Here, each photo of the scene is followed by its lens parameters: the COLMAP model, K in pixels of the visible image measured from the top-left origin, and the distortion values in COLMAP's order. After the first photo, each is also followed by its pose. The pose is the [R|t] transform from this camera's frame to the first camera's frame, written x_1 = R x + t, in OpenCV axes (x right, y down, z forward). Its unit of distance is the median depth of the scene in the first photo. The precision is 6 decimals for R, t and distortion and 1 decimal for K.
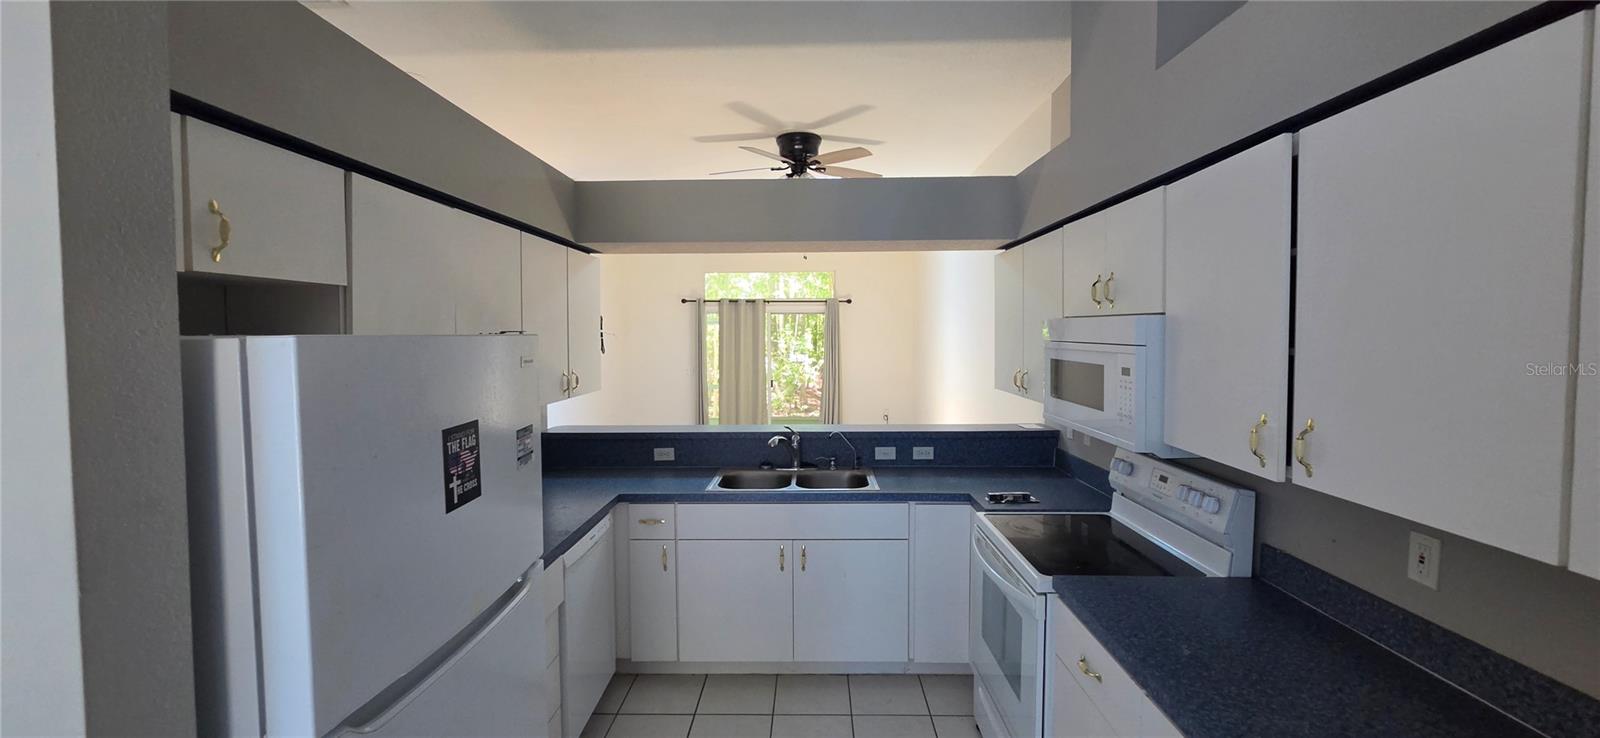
lens RADIAL K [[652.1, 0, 789.1], [0, 652.1, 365.9], [0, 0, 1]] dist [-0.002715, 0.000291]
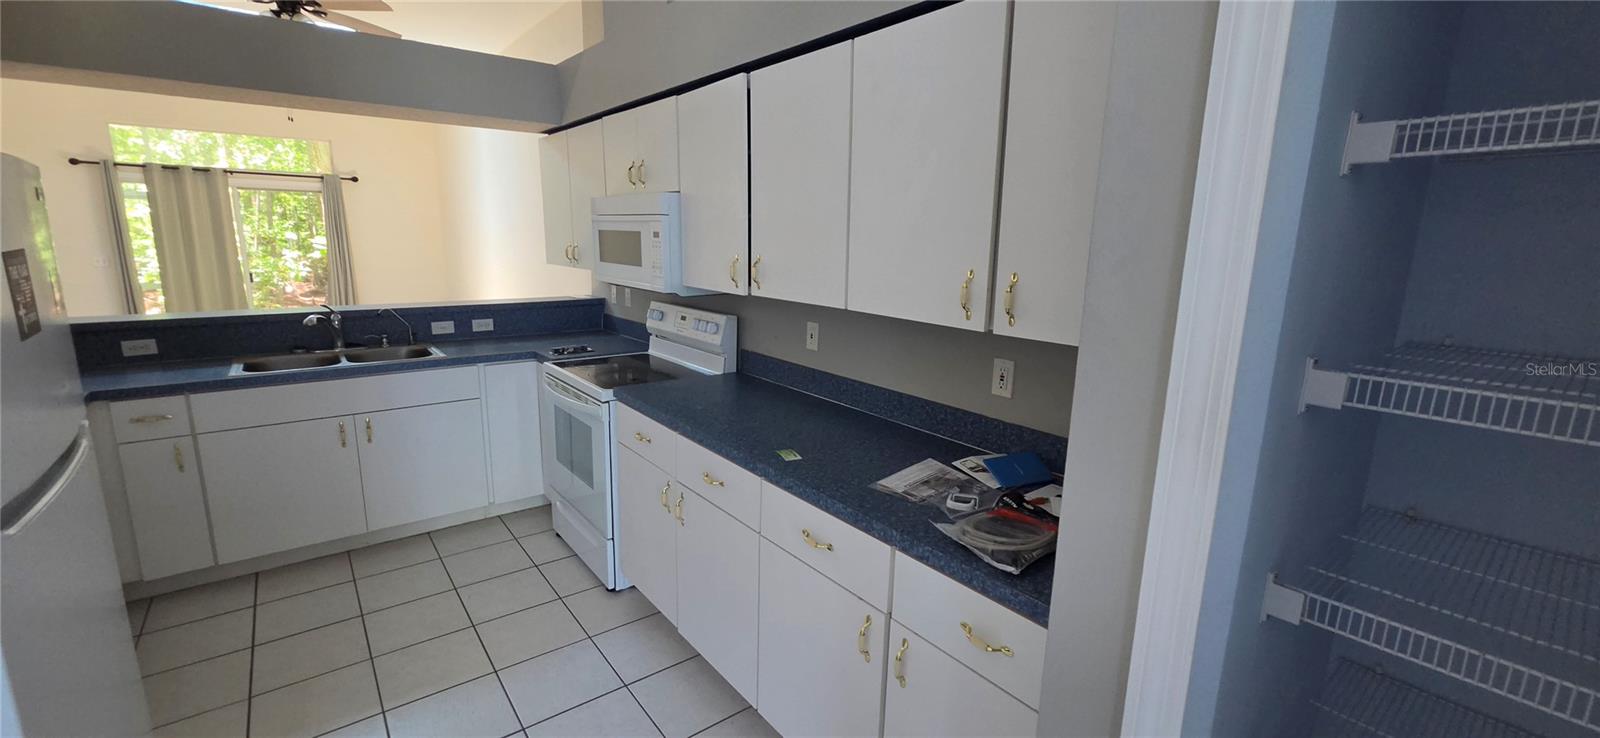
lens RADIAL K [[652.1, 0, 798.7], [0, 652.1, 352.5], [0, 0, 1]] dist [-0.002715, 0.000291]
pose [[0.766245, -0.097179, 0.635157, -0.094760], [0.009670, 0.990129, 0.139824, 0.044002], [-0.642475, -0.100998, 0.759622, -0.164694]]
